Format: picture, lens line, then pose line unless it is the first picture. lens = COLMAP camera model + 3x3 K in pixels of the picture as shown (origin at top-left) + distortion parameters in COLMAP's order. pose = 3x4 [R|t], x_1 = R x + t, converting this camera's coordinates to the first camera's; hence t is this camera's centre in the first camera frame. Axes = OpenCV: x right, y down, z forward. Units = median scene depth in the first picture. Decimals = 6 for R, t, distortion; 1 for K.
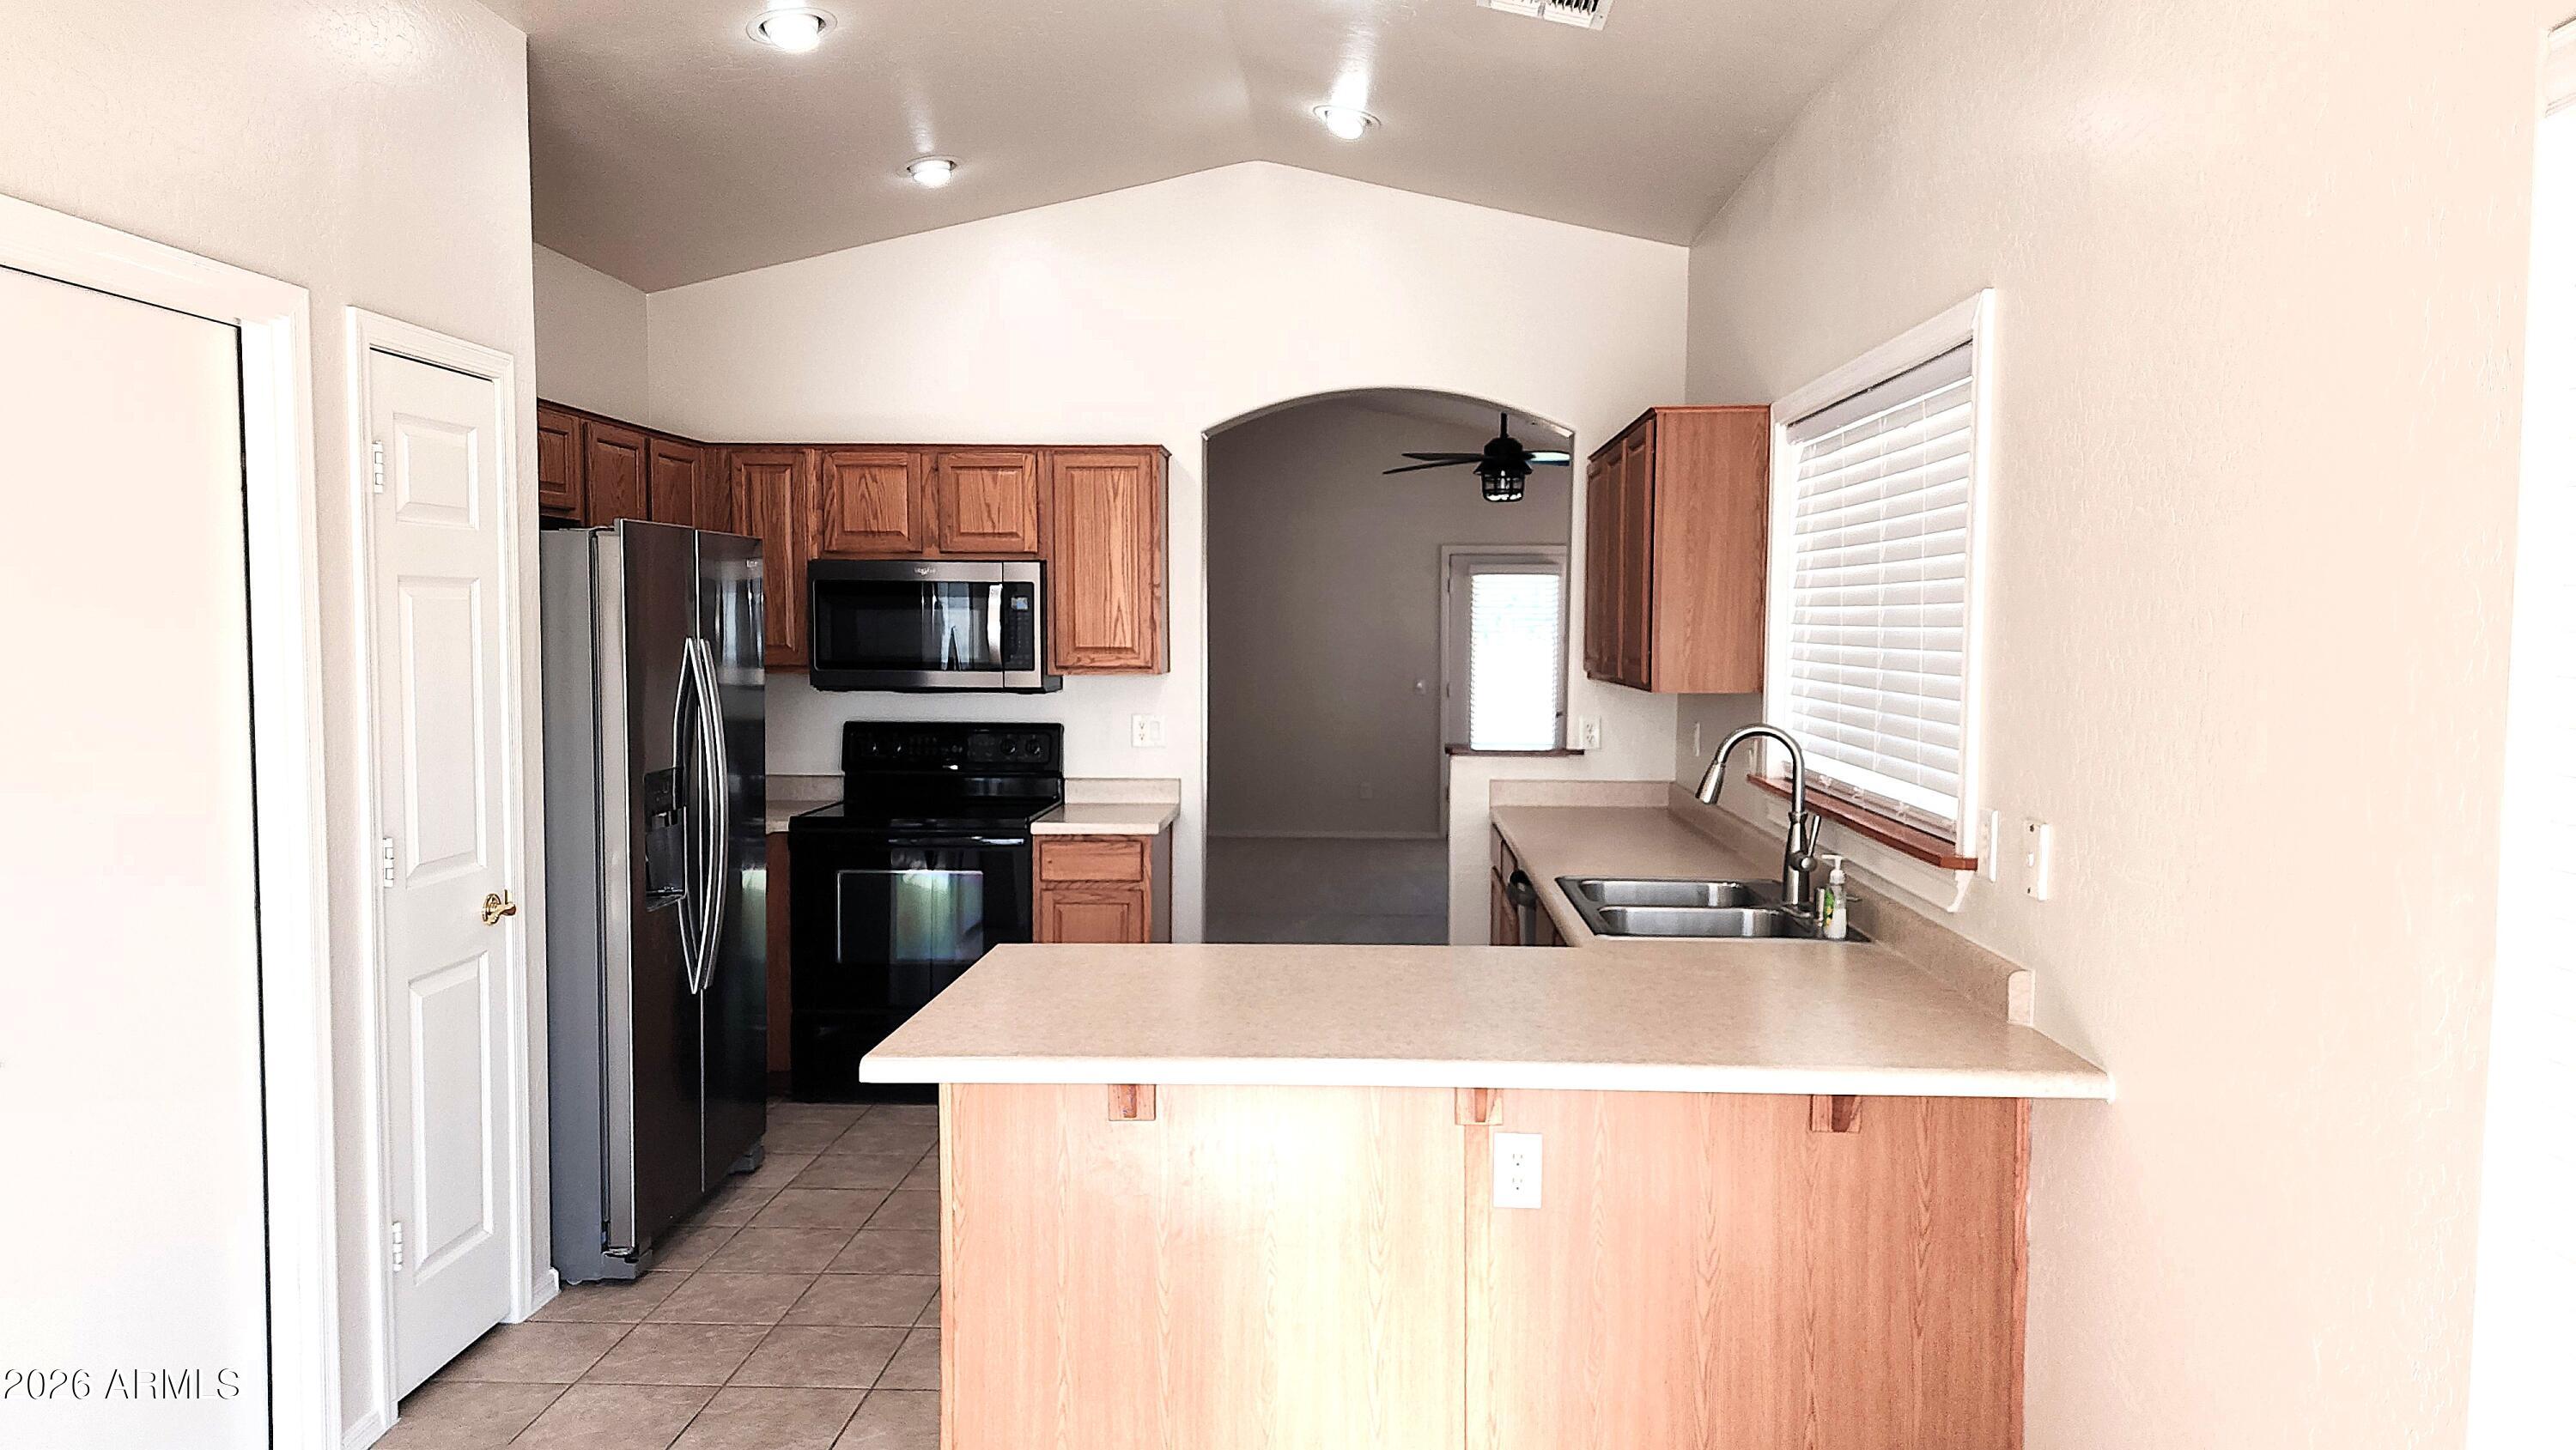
lens RADIAL K [[1829.9, 0, 1289.6], [0, 1829.9, 708.8], [0, 0, 1]] dist [0.051083, -0.000418]
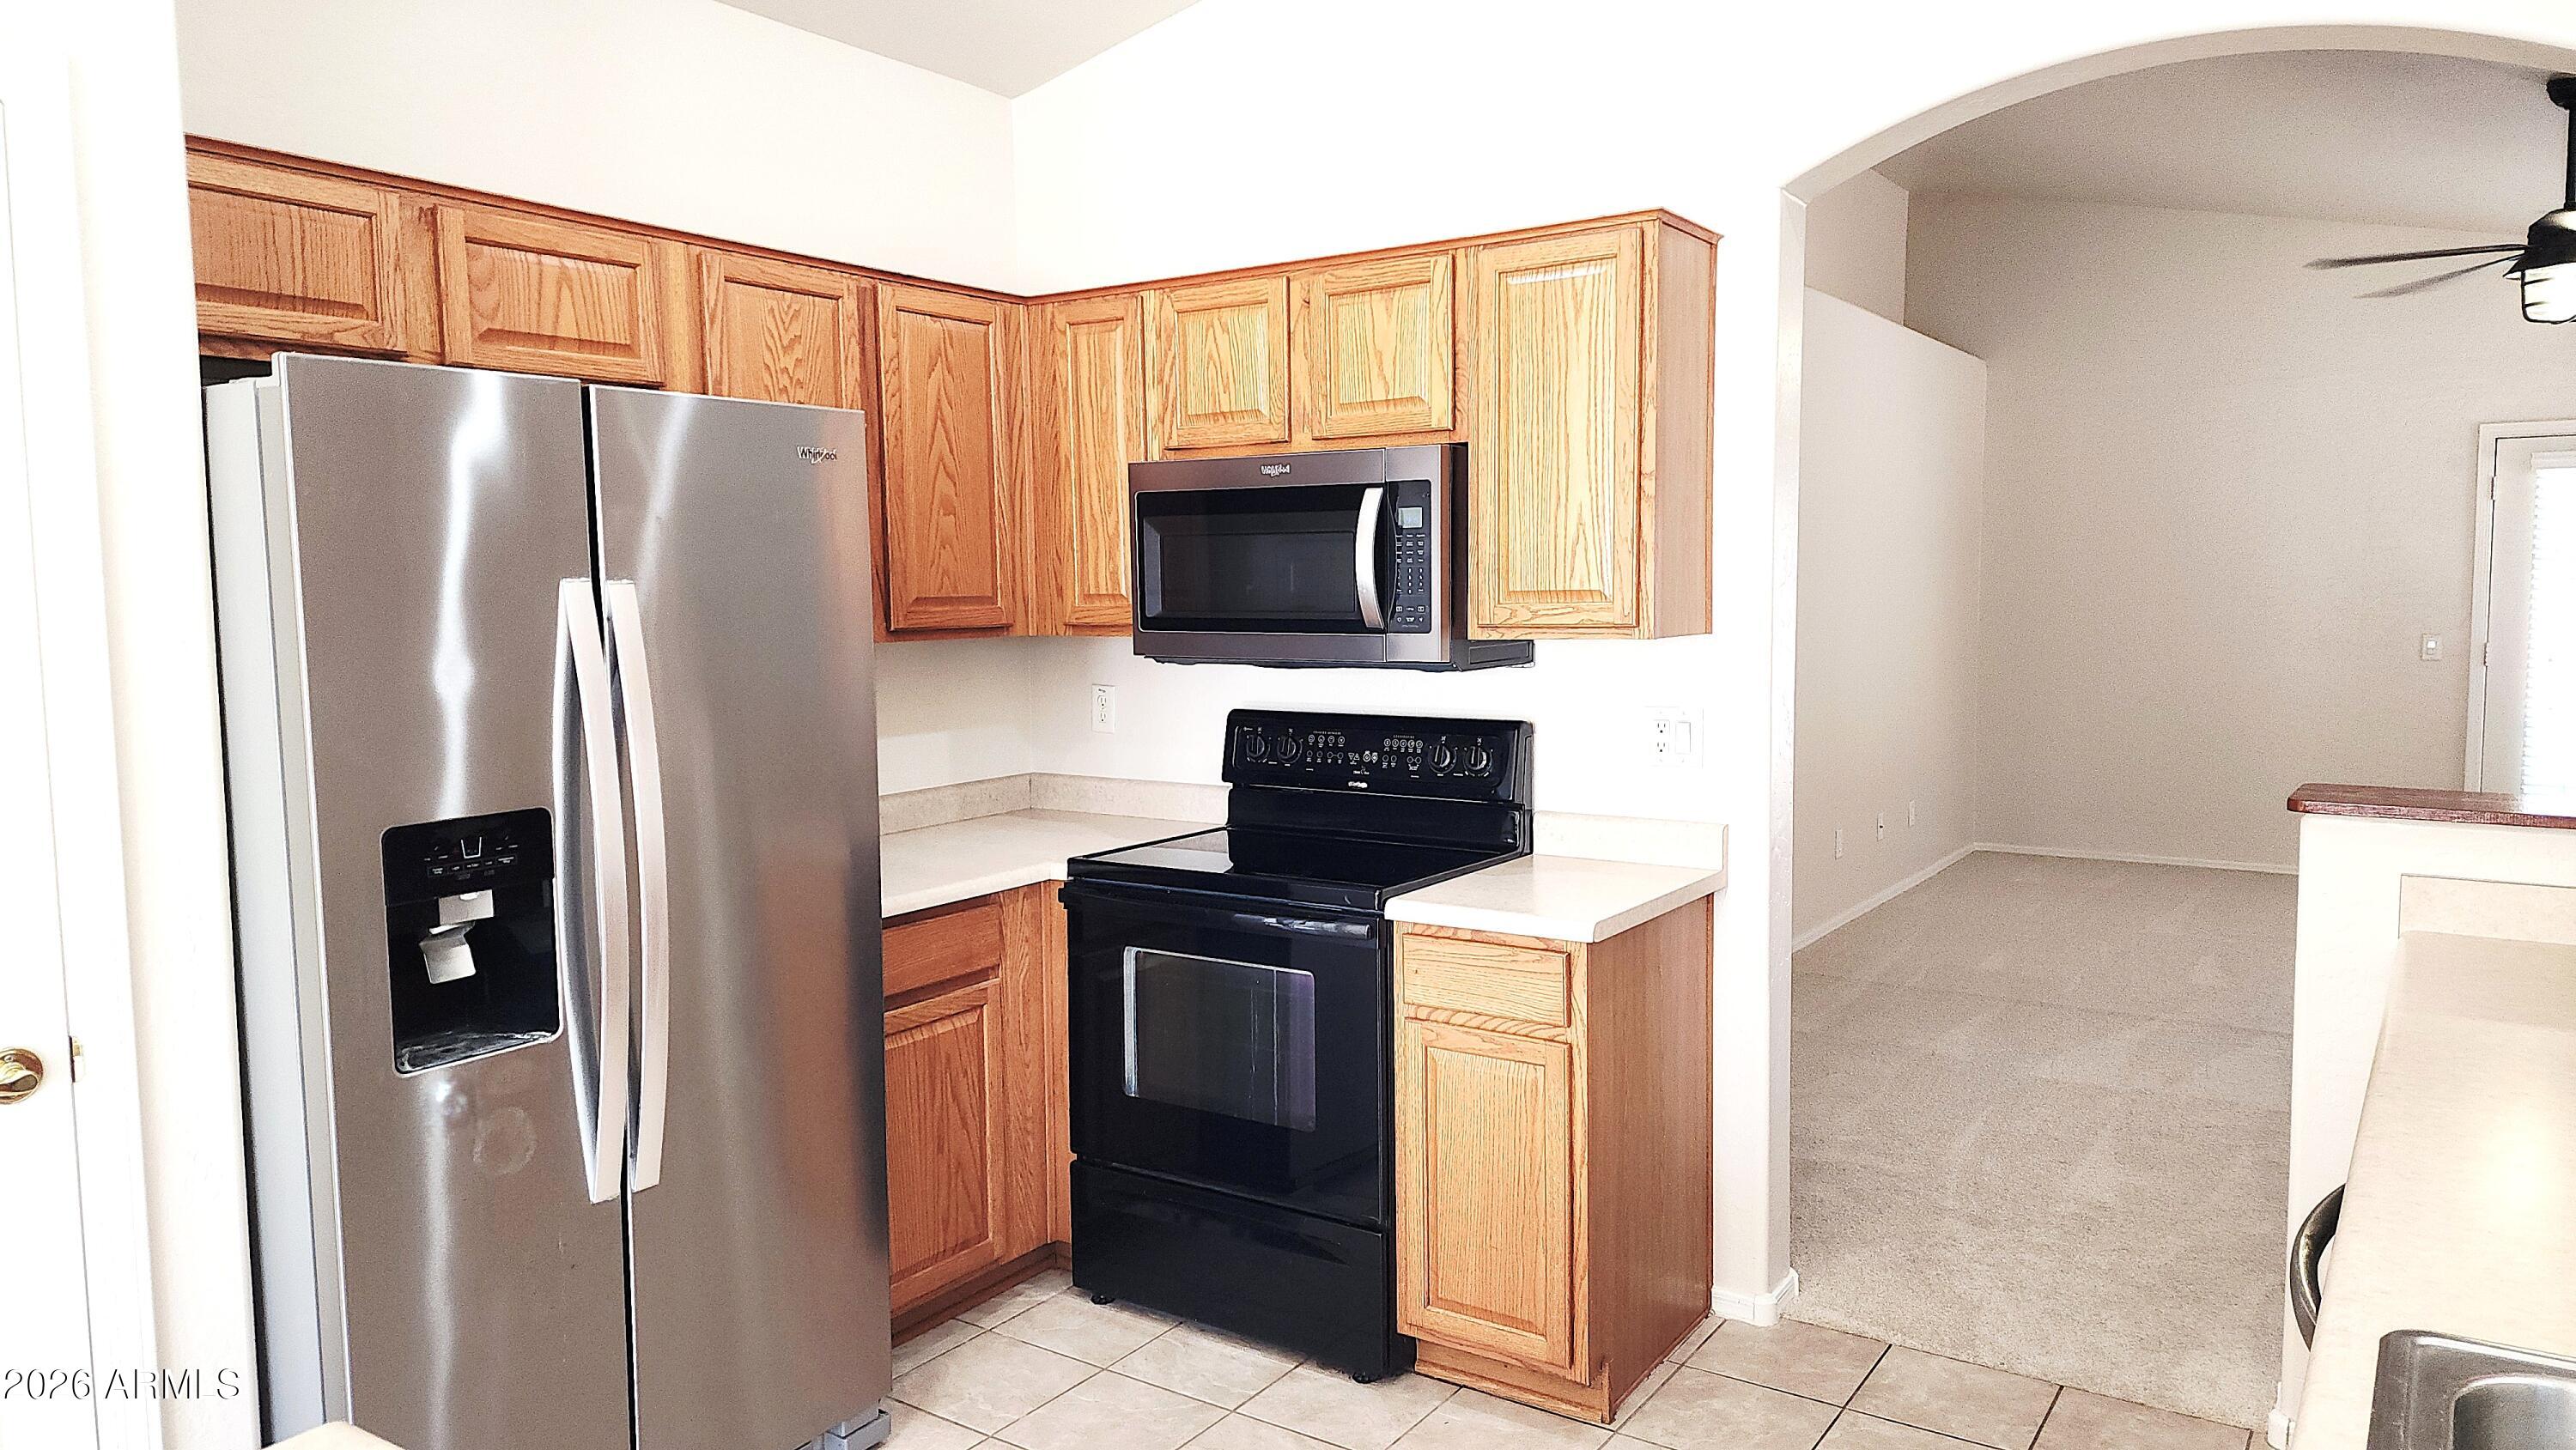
lens RADIAL K [[1703.5, 0, 1288.0], [0, 1703.5, 725.0], [0, 0, 1]] dist [0.124296, -0.159861]
pose [[0.845374, 0.028607, -0.533408, 0.110129], [-0.008088, 0.999136, 0.040767, -0.013011], [0.534113, -0.030149, 0.844875, 0.511232]]
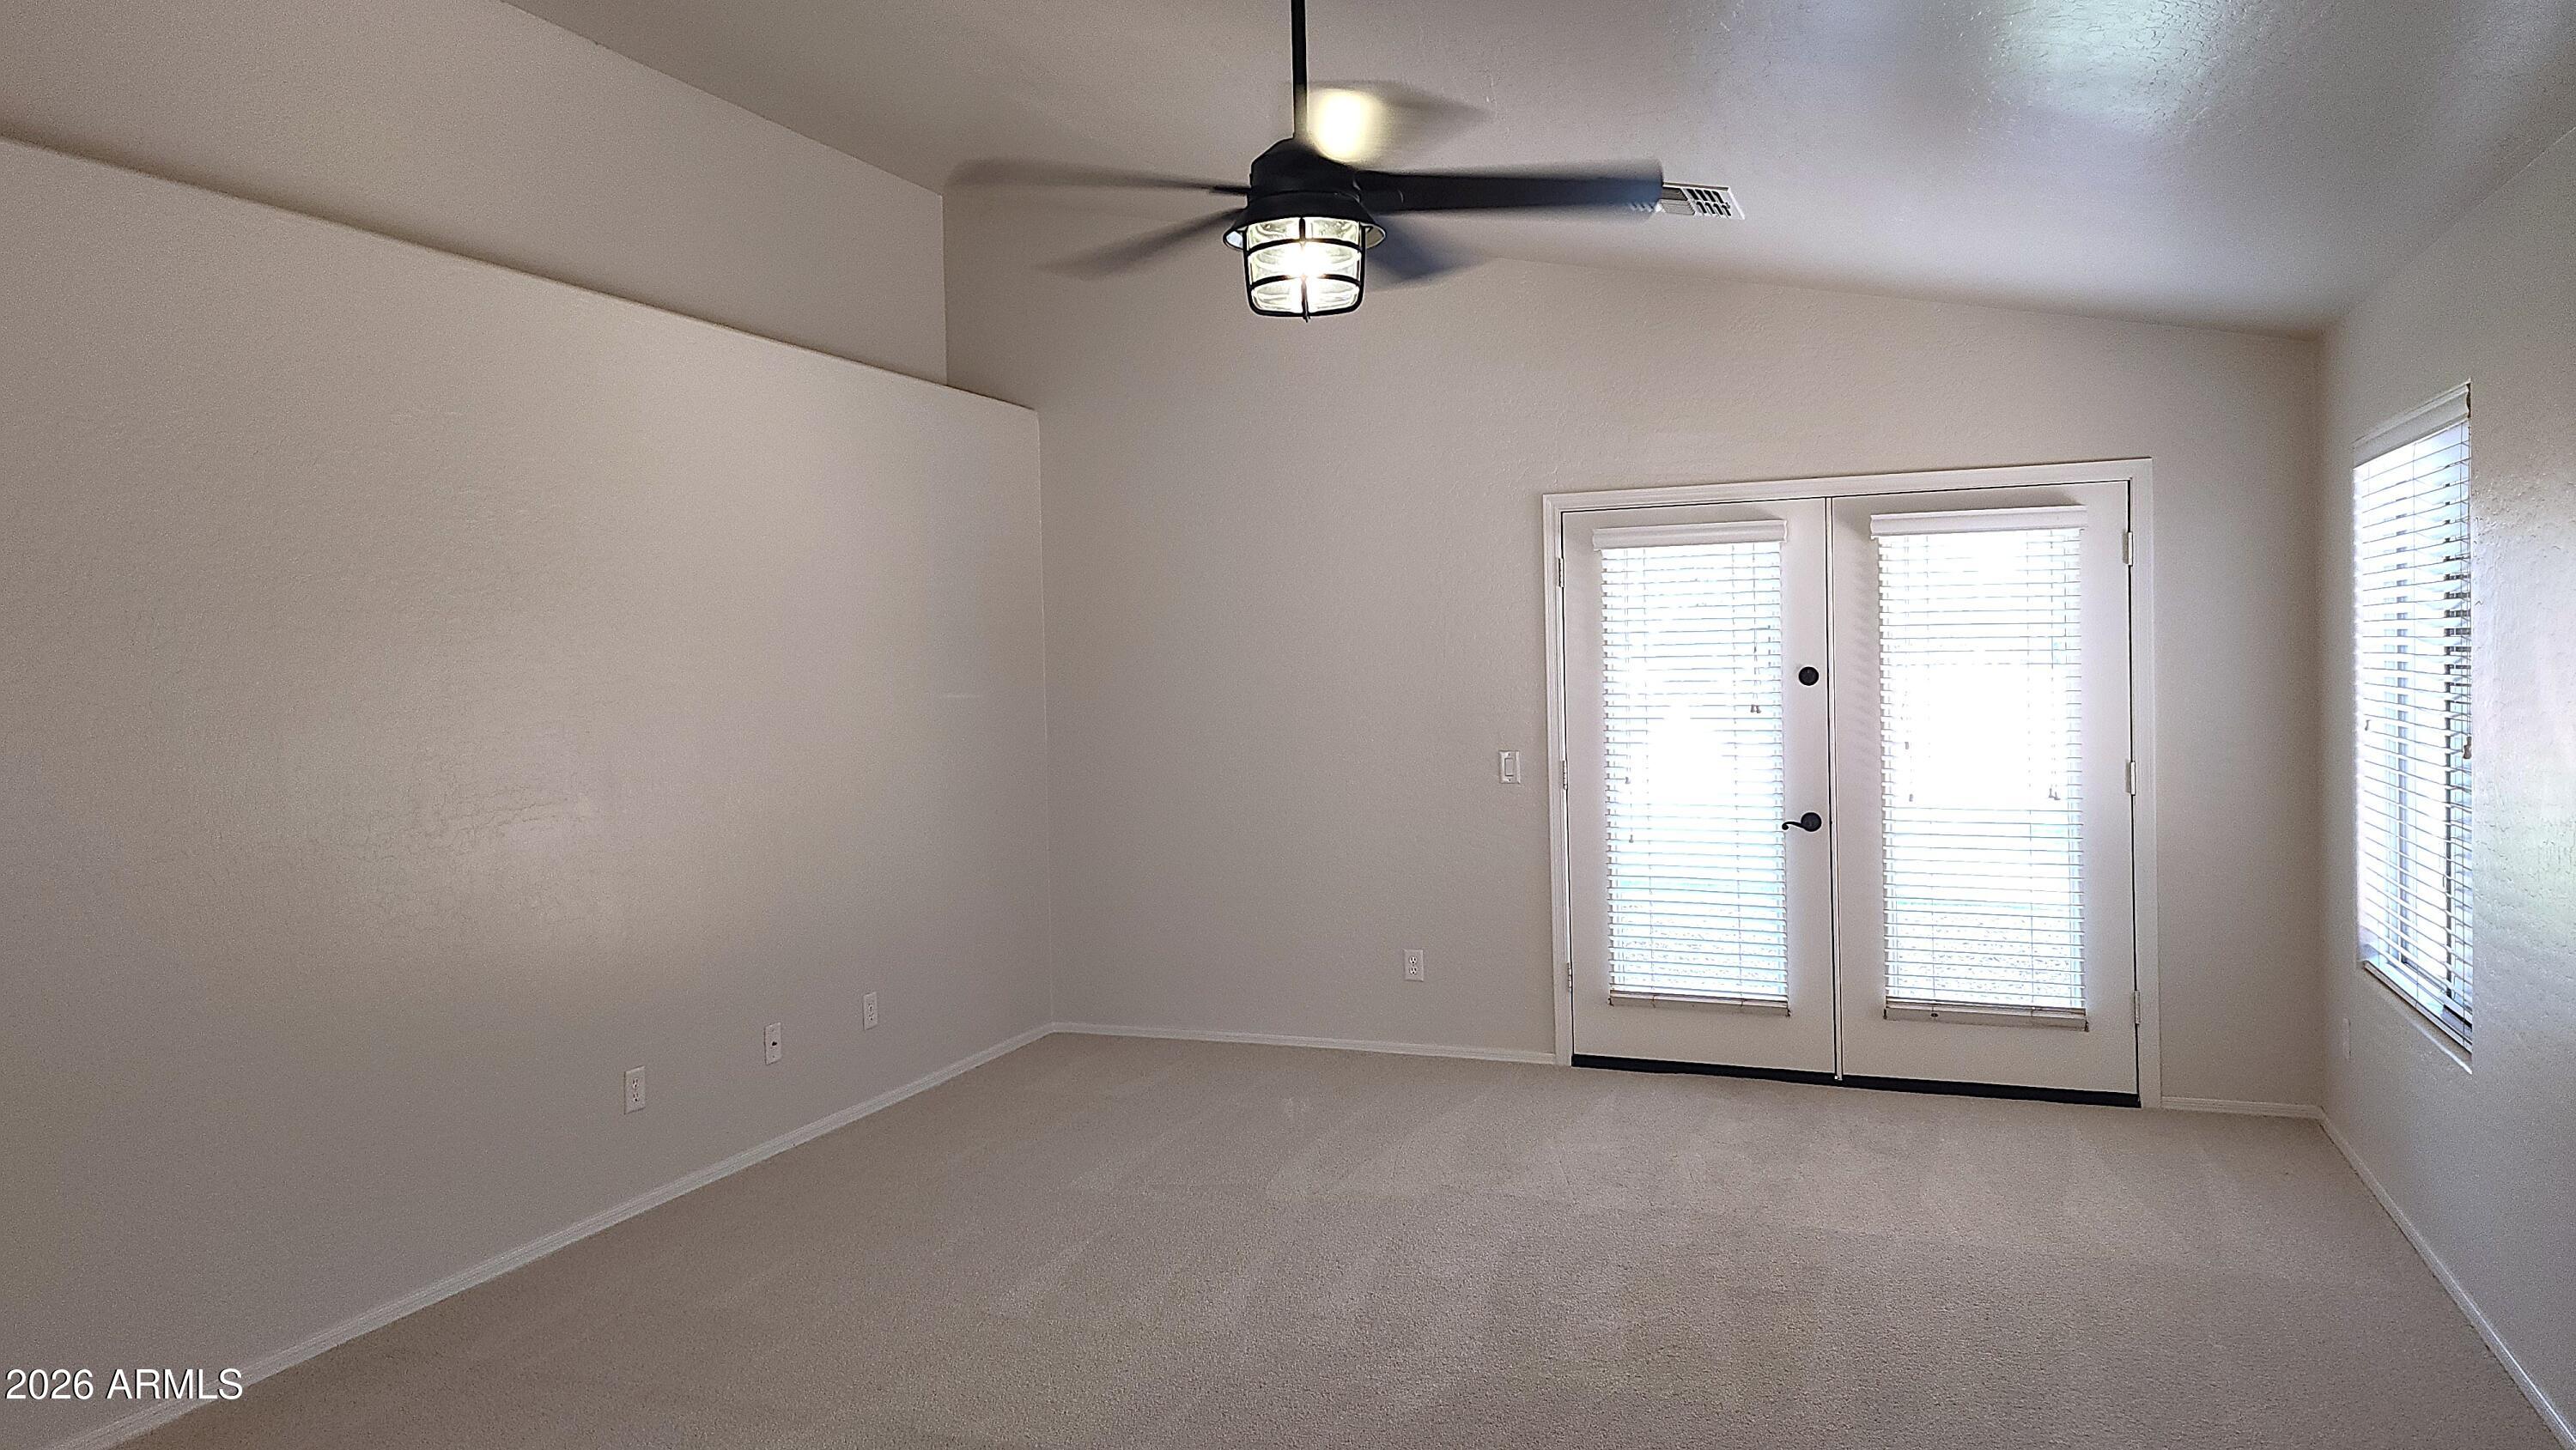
lens RADIAL K [[1829.9, 0, 1289.6], [0, 1829.9, 708.8], [0, 0, 1]] dist [0.051083, -0.000418]
pose [[0.951408, -0.019408, -0.307321, 0.321644], [0.008950, 0.999333, -0.035403, -0.020168], [0.307803, 0.030932, 0.950947, 0.902501]]
